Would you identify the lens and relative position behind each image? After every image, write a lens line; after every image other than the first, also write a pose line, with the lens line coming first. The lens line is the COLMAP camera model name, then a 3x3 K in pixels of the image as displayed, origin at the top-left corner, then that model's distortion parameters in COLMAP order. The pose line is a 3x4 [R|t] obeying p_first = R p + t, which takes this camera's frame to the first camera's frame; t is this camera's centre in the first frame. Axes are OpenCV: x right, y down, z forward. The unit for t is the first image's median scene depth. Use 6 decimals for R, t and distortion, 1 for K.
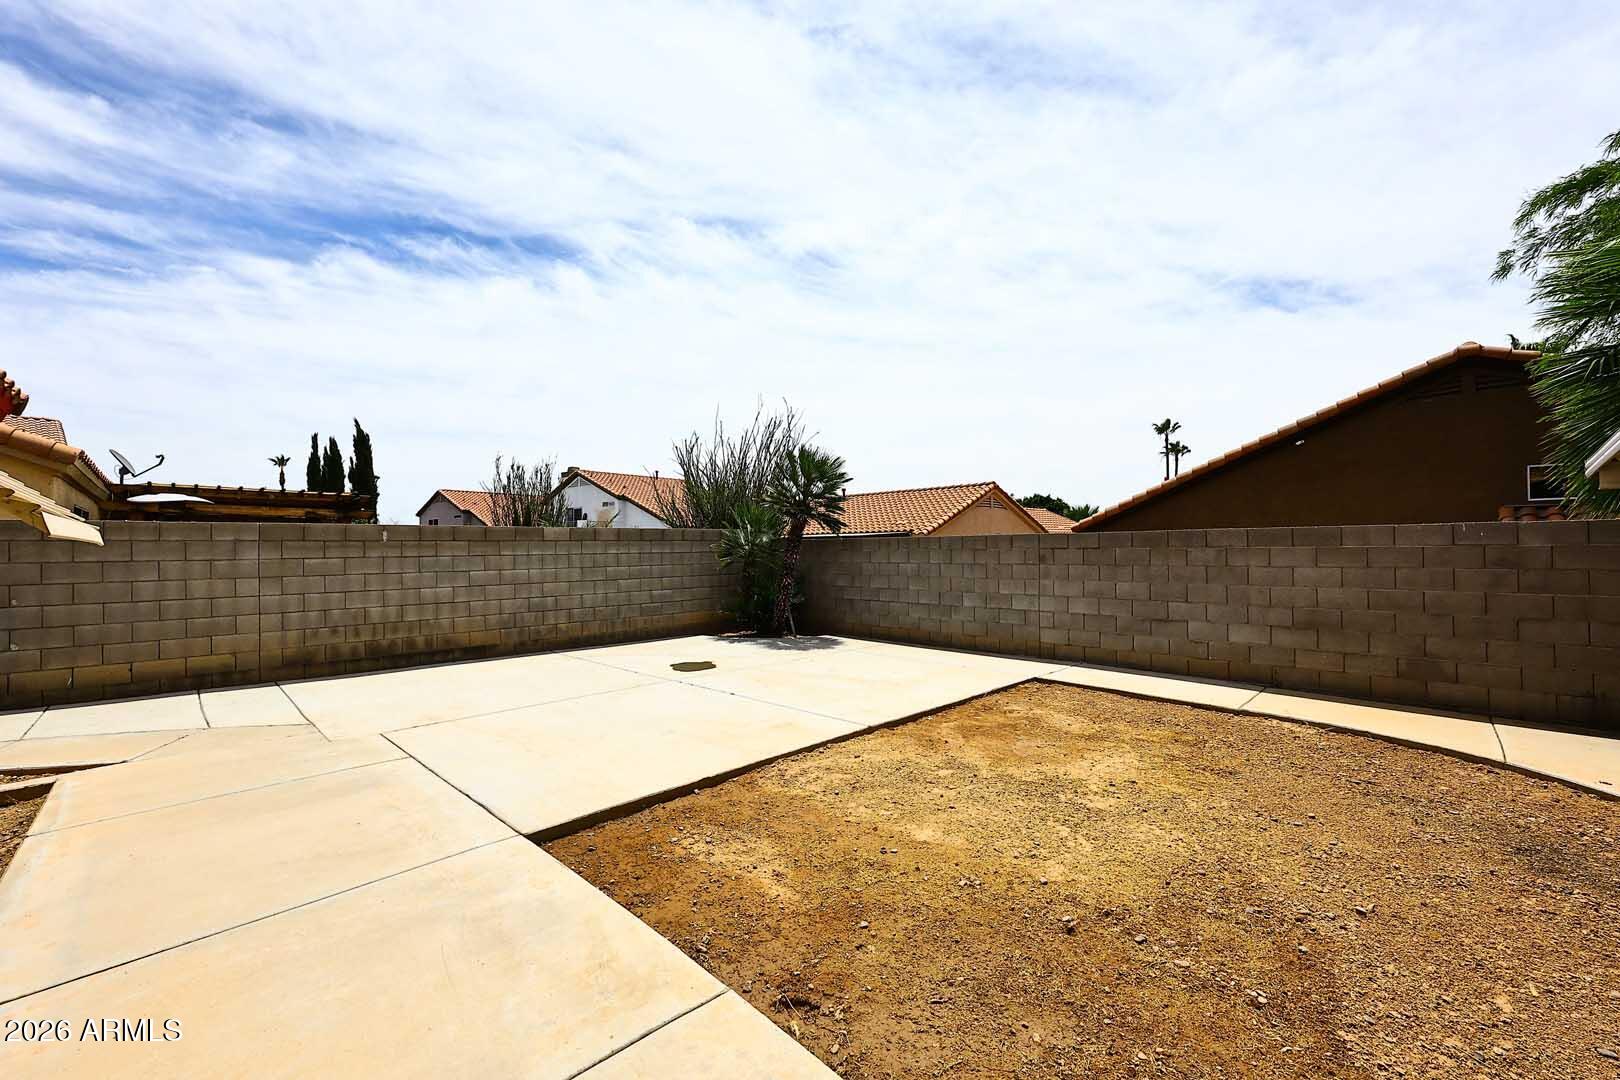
lens RADIAL K [[653.2, 0, 807.7], [0, 653.2, 537.3], [0, 0, 1]] dist [-0.002124, 0.001906]
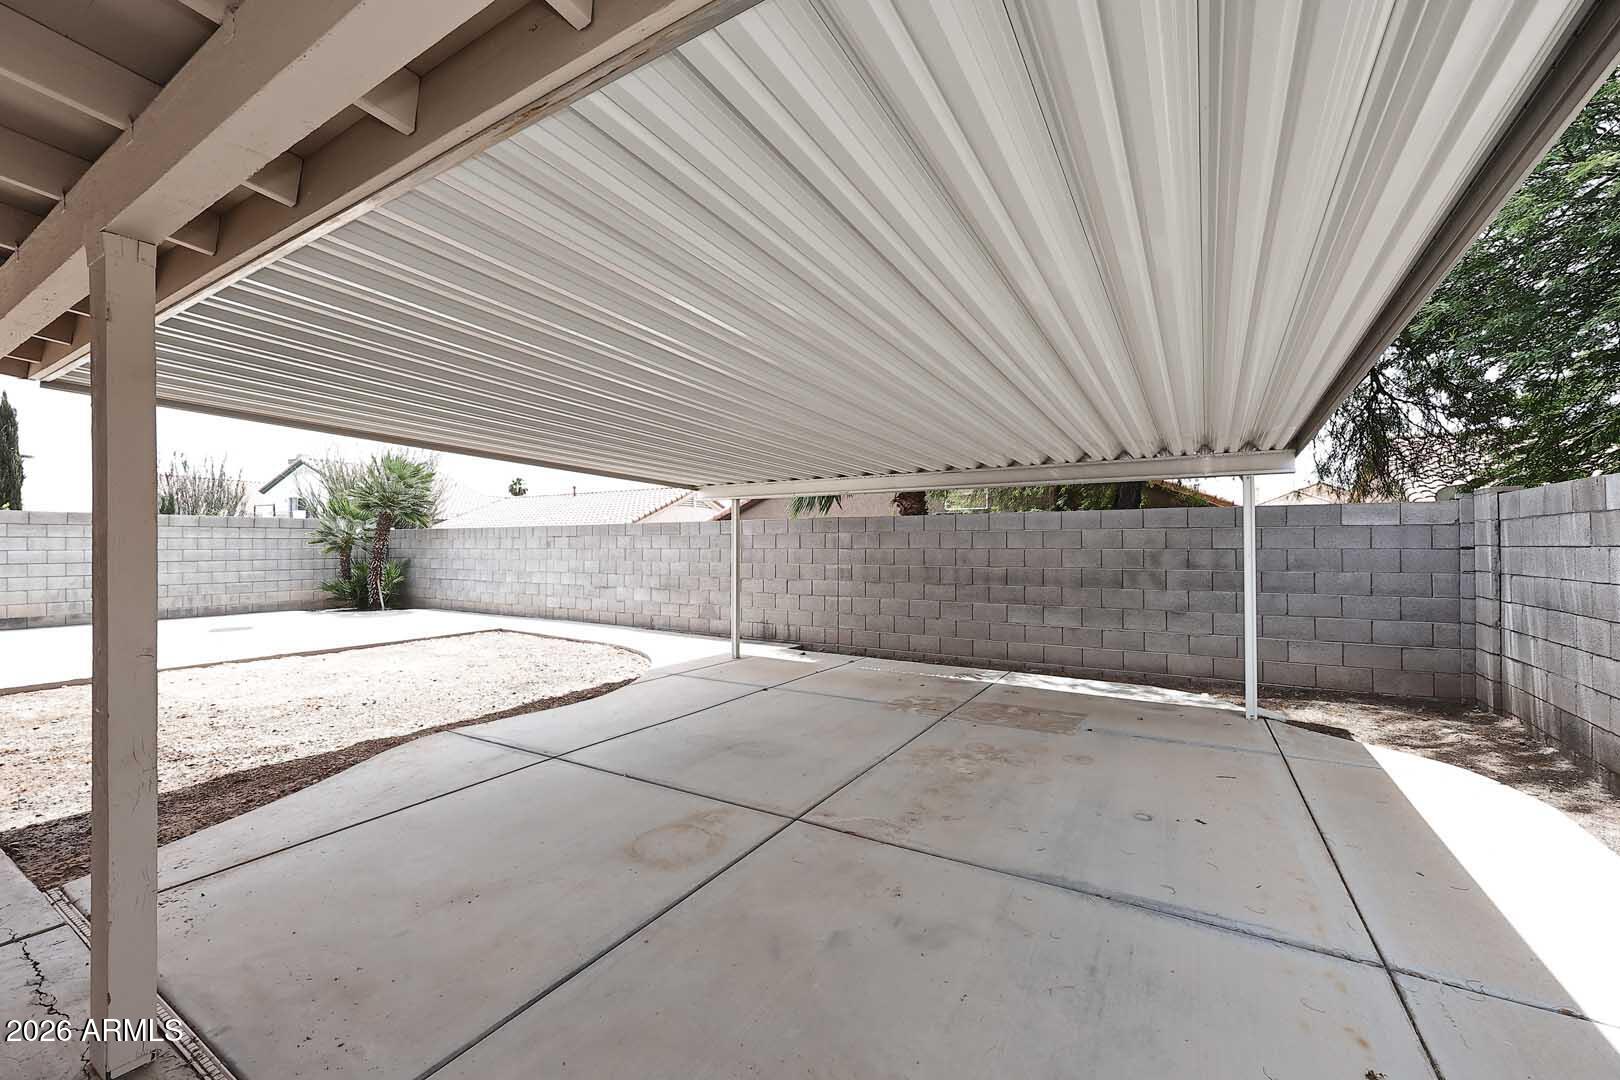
lens RADIAL K [[653.2, 0, 804.8], [0, 653.2, 540.7], [0, 0, 1]] dist [-0.002124, 0.001906]
pose [[0.969776, 0.011380, 0.243731, 0.620165], [-0.012958, 0.999904, 0.004874, 0.013204], [-0.243653, -0.007885, 0.969831, -0.485088]]
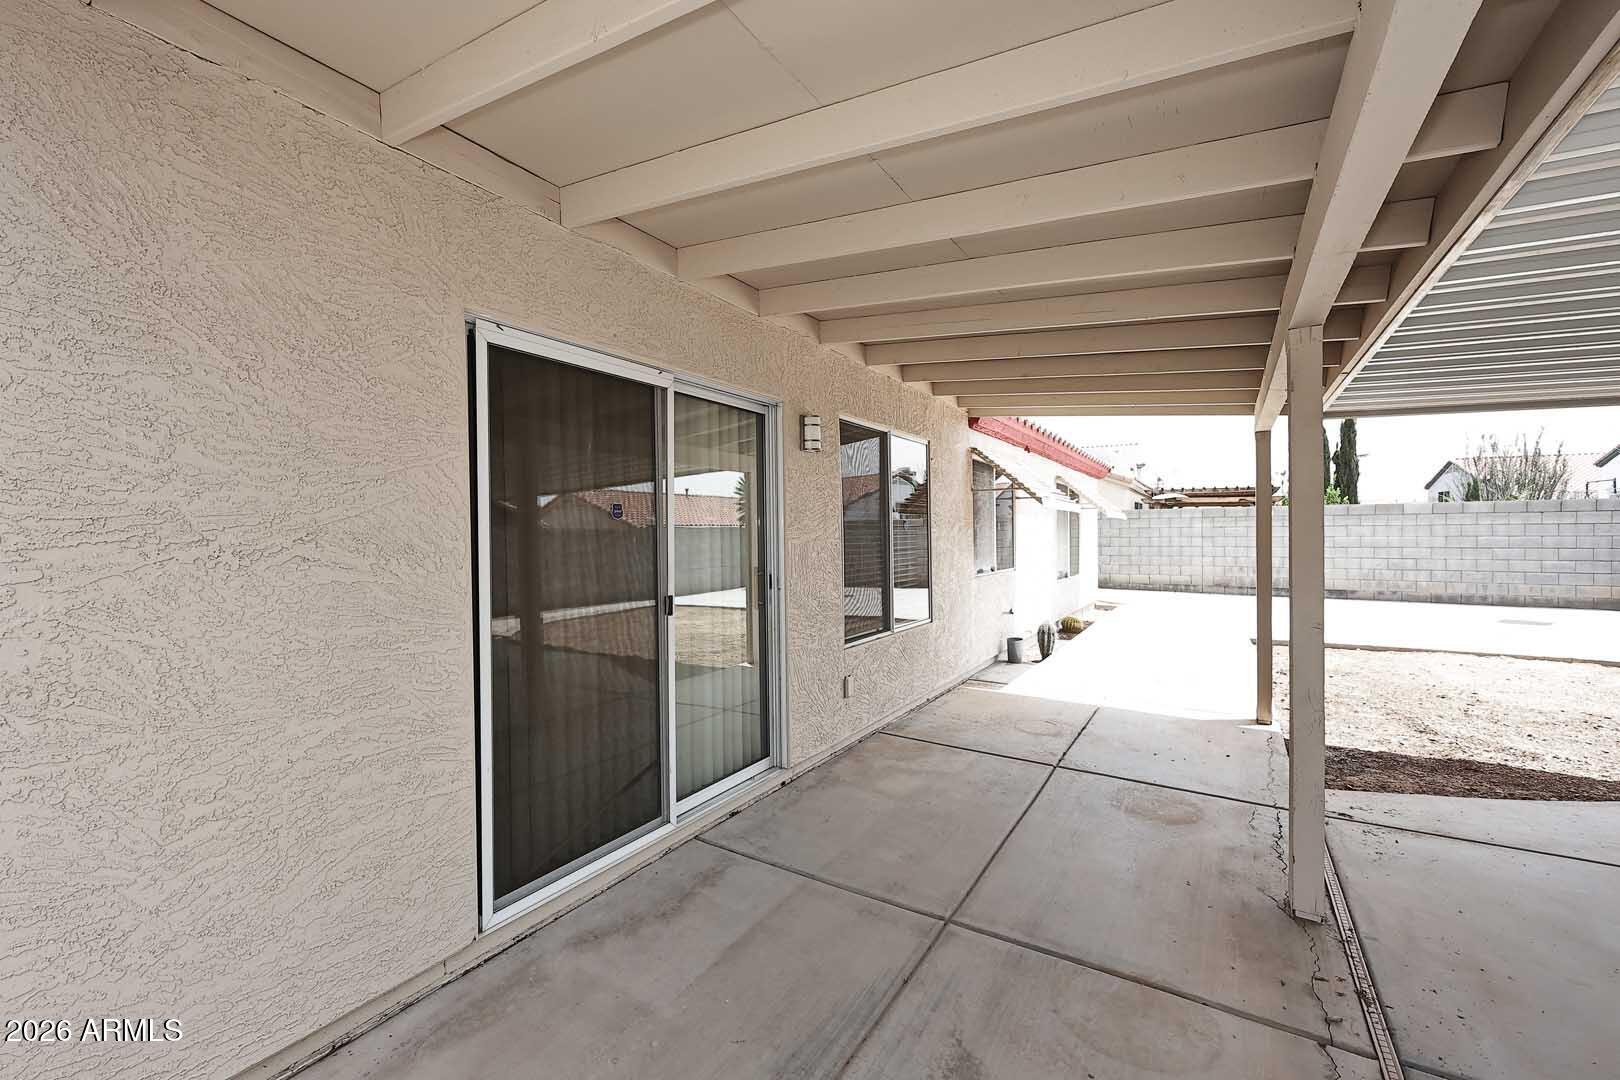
lens RADIAL K [[653.2, 0, 811.1], [0, 653.2, 541.6], [0, 0, 1]] dist [-0.002124, 0.001906]
pose [[0.234817, 0.022232, -0.971785, 0.697258], [0.018085, 0.999465, 0.027235, 0.003730], [0.971871, -0.023970, 0.234289, -0.514838]]
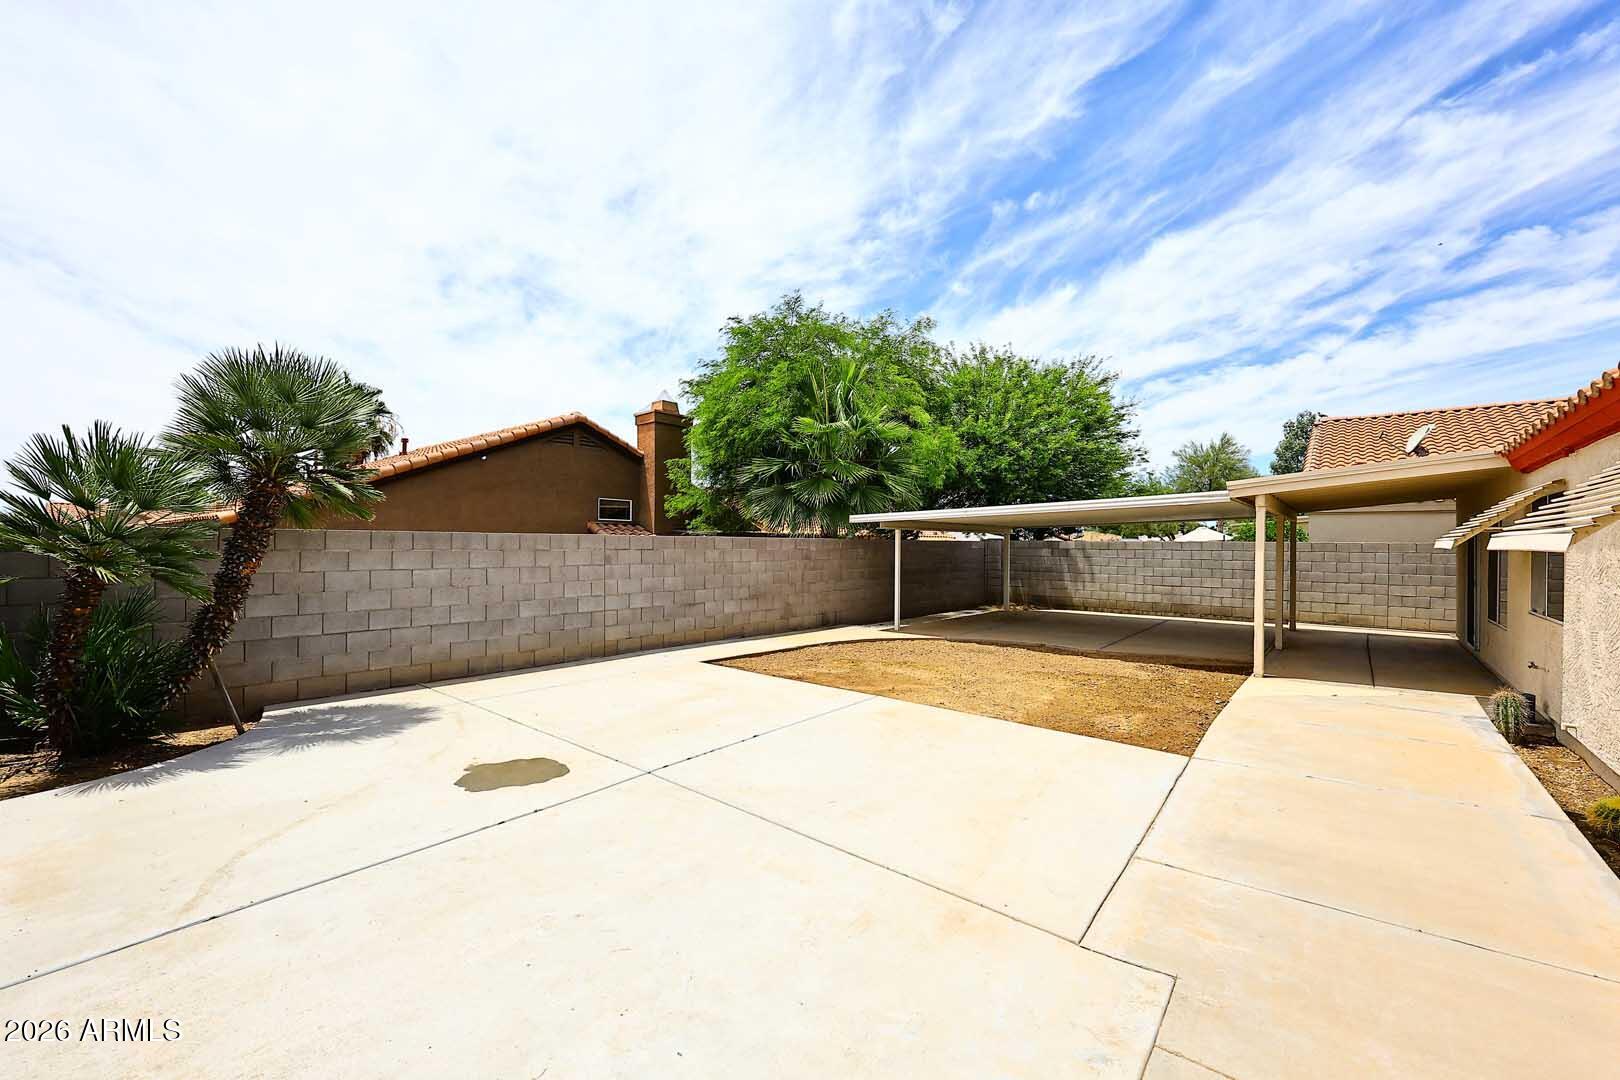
lens RADIAL K [[653.2, 0, 818.9], [0, 653.2, 542.6], [0, 0, 1]] dist [-0.002124, 0.001906]
pose [[-0.113380, 0.014095, 0.993452, -0.798462], [-0.021234, 0.999637, -0.016606, 0.019140], [-0.993325, -0.022978, -0.113039, 0.901469]]
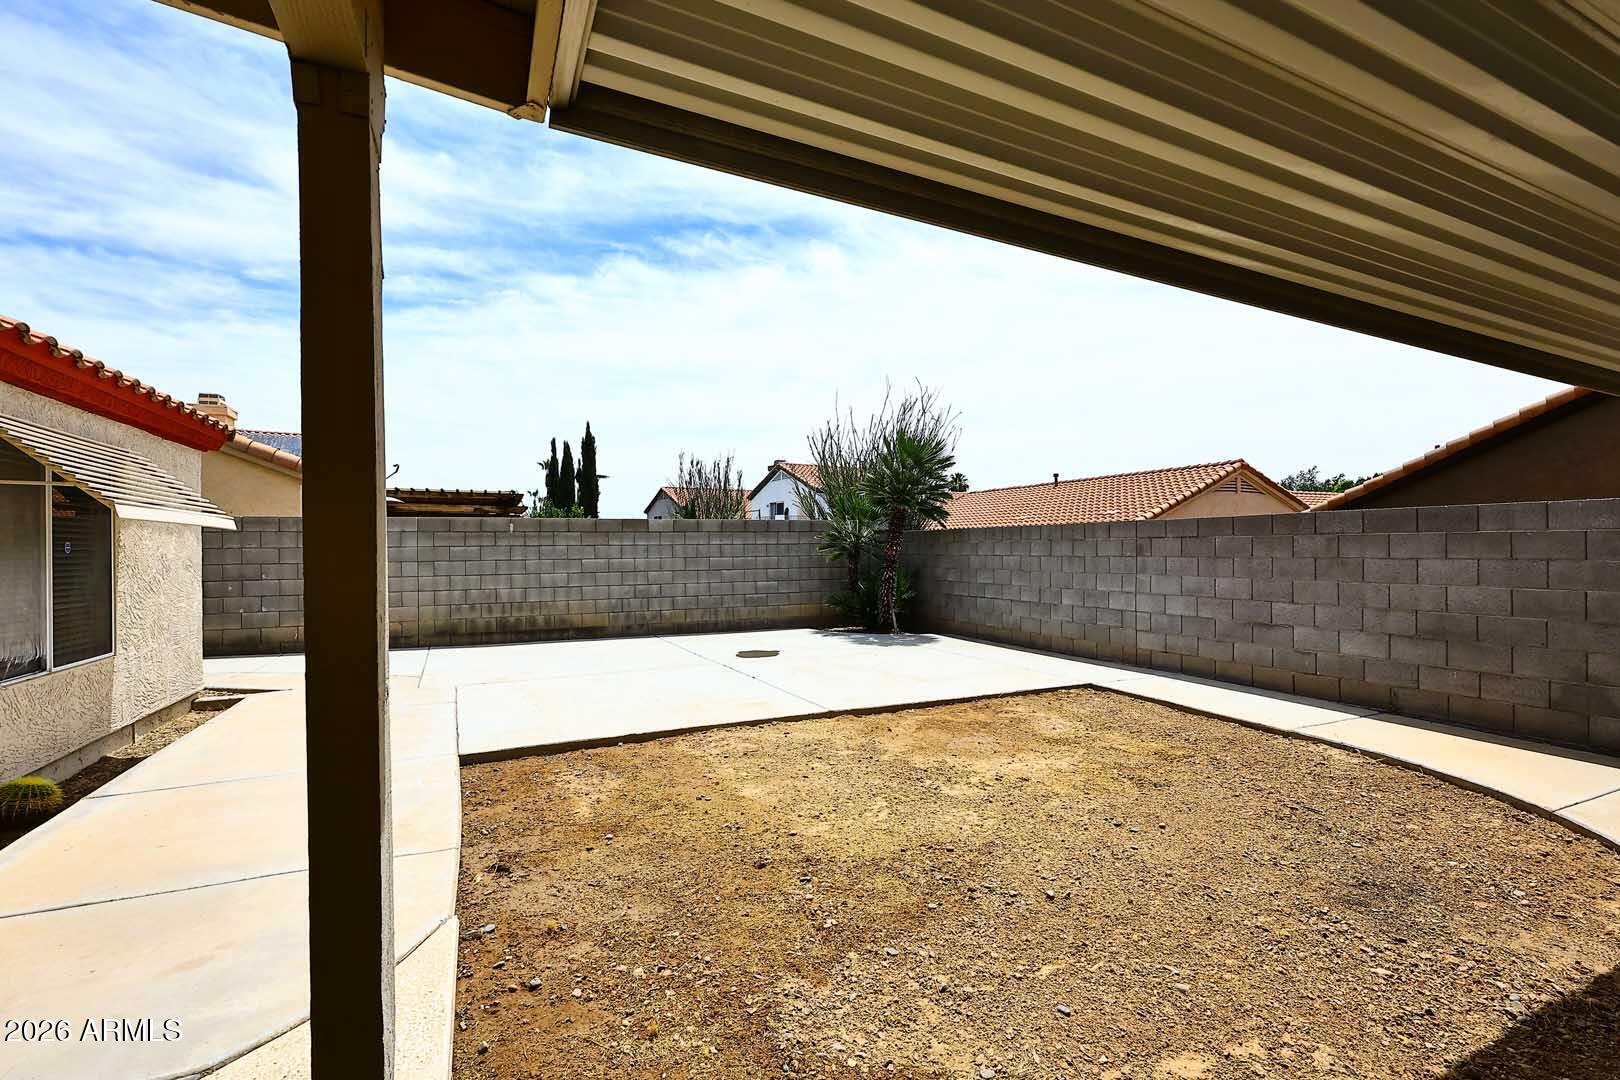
lens RADIAL K [[738.7, 0, 816.1], [0, 738.7, 543.0], [0, 0, 1]] dist [0.004377, 0.000083]
pose [[0.940895, 0.000864, -0.338696, 0.330758], [0.003287, 0.999926, 0.011682, 0.012573], [0.338681, -0.012105, 0.940823, -0.055348]]
